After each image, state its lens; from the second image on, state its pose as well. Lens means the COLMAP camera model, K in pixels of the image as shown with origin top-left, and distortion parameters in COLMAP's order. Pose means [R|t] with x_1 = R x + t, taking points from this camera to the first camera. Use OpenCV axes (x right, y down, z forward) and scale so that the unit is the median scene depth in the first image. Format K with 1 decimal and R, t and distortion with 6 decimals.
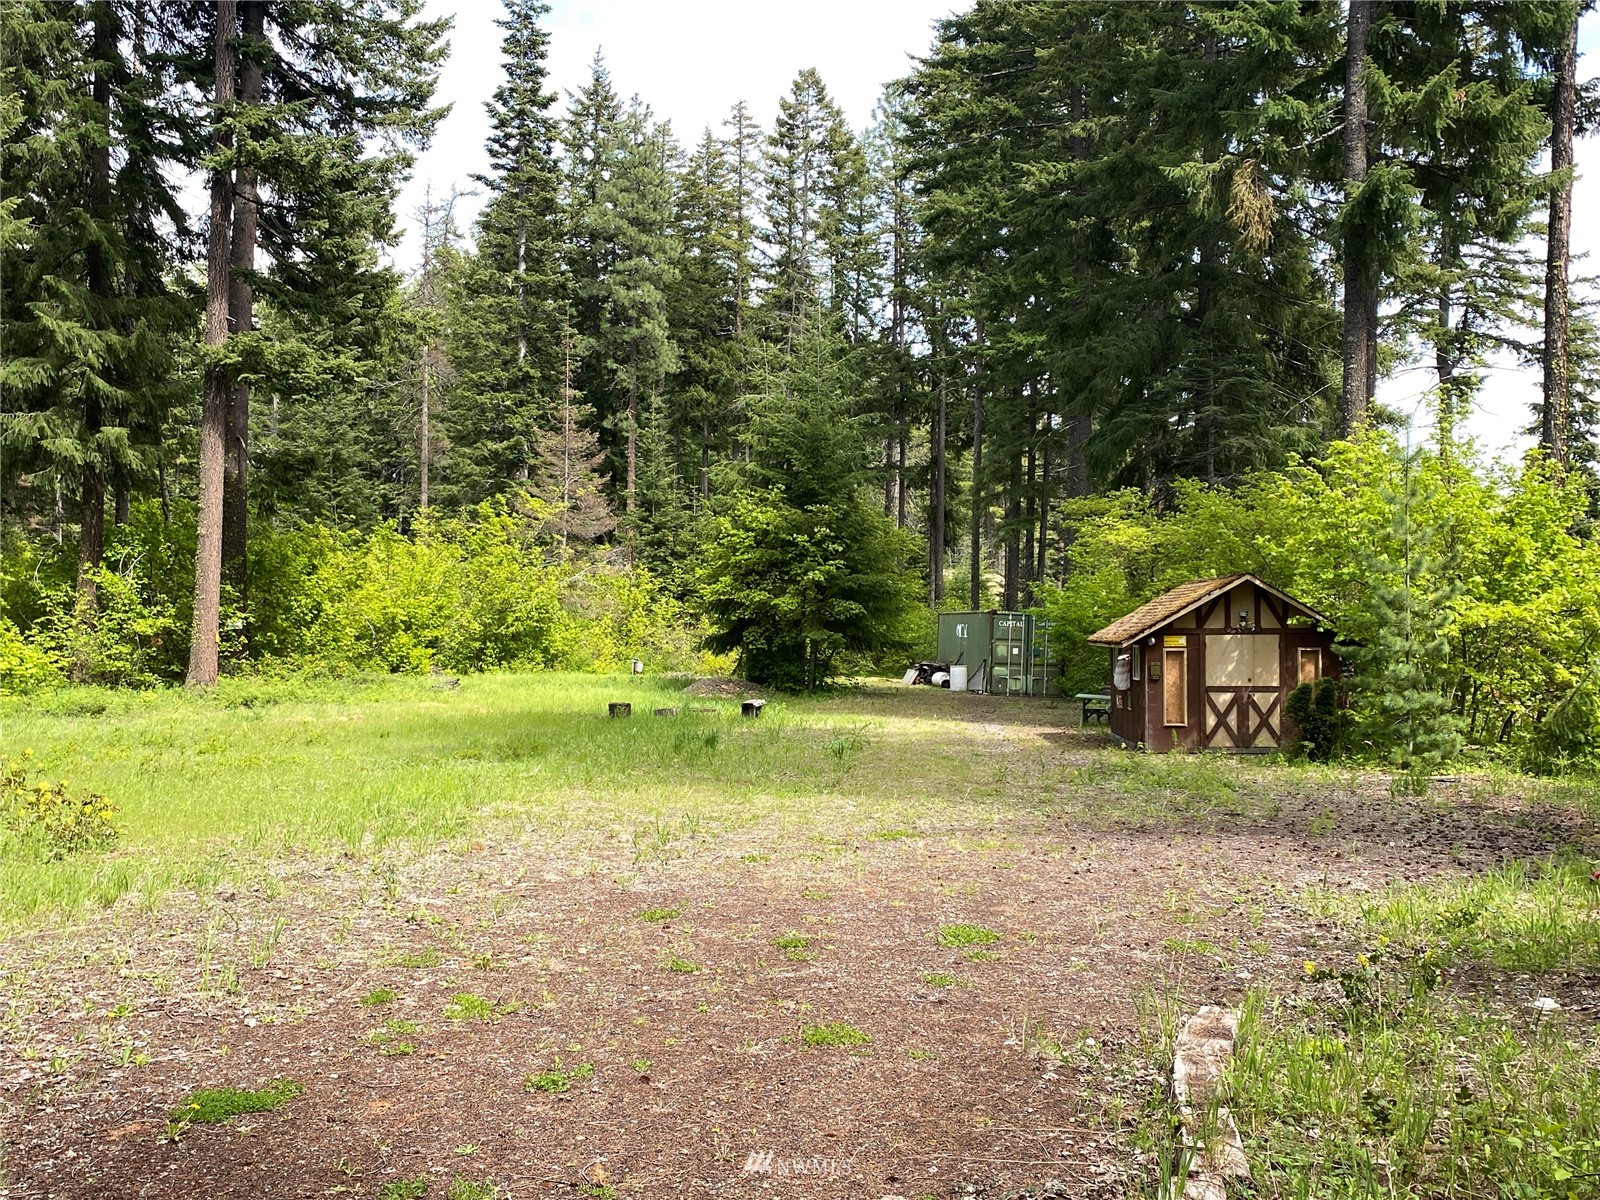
lens RADIAL K [[1714.2, 0, 800.0], [0, 1714.2, 600.0], [0, 0, 1]] dist [0.094666, -0.338907]
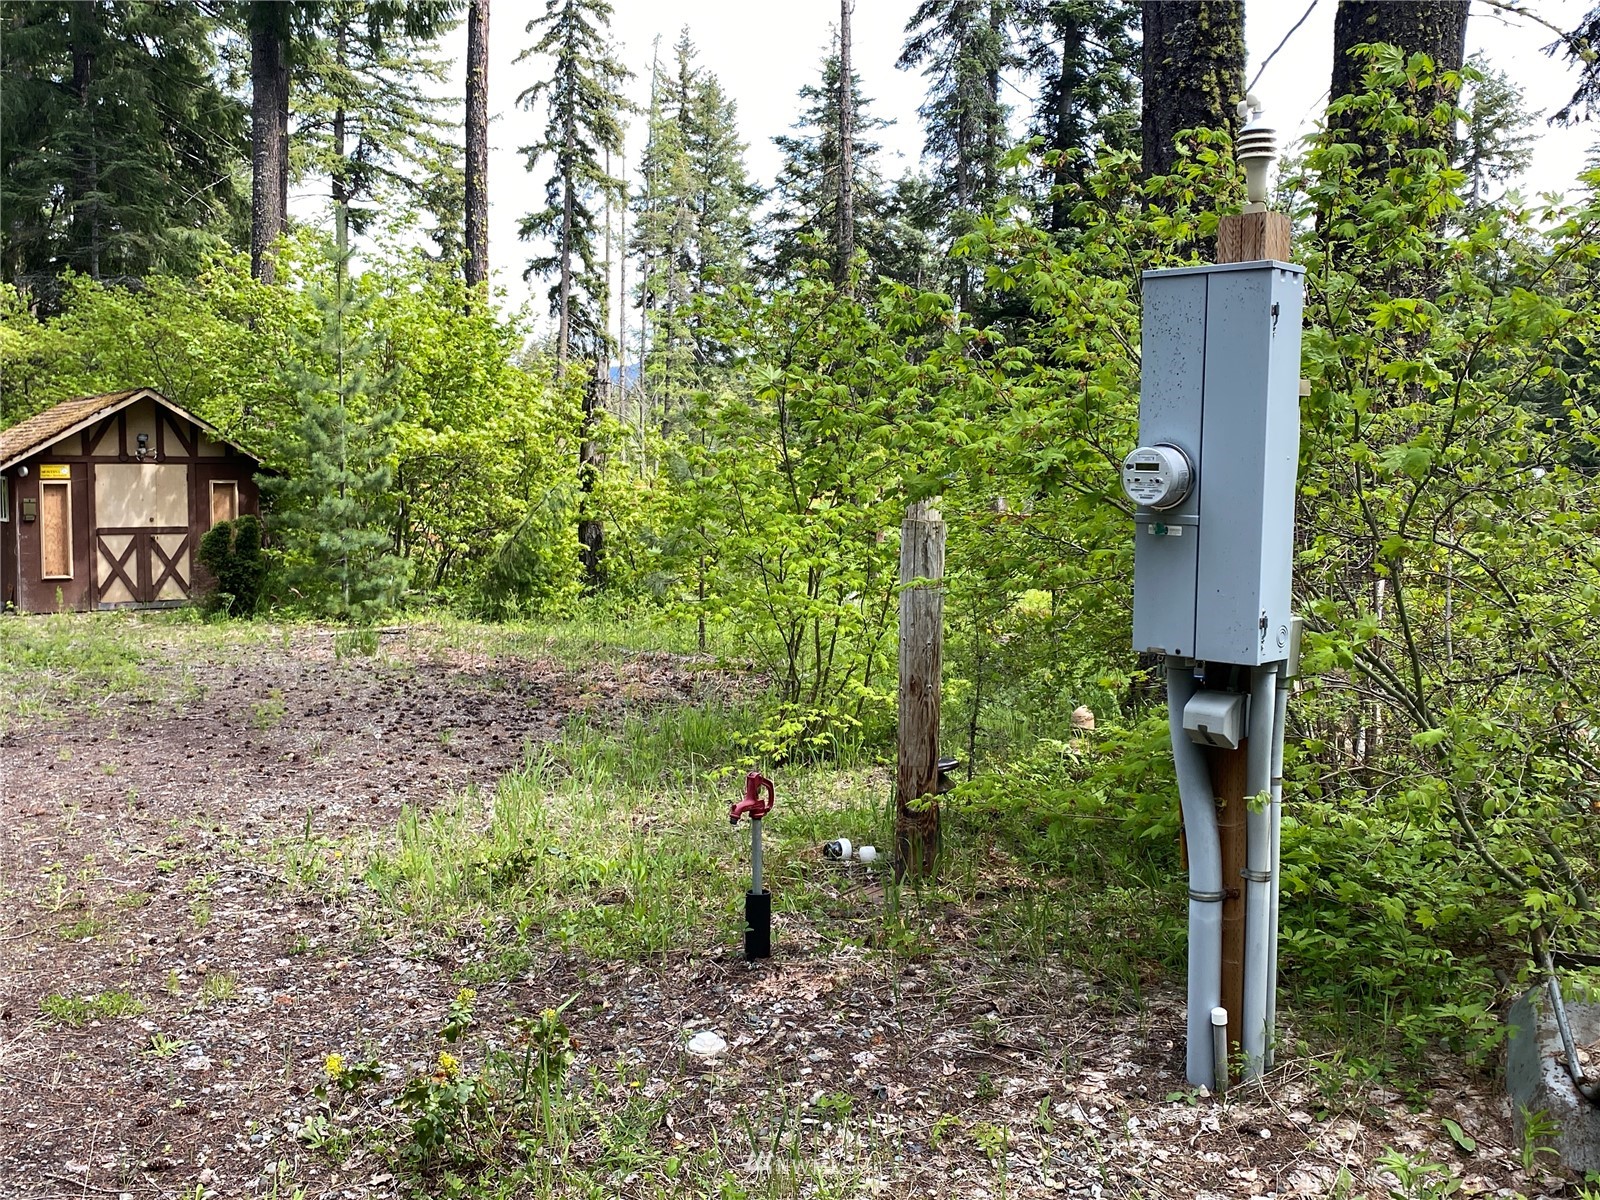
lens RADIAL K [[1714.2, 0, 800.0], [0, 1714.2, 600.0], [0, 0, 1]] dist [0.094666, -0.338907]
pose [[0.813460, -0.040667, 0.580197, 0.036970], [-0.014005, 0.995894, 0.089439, 0.007439], [-0.581452, -0.080881, 0.809551, 0.166334]]
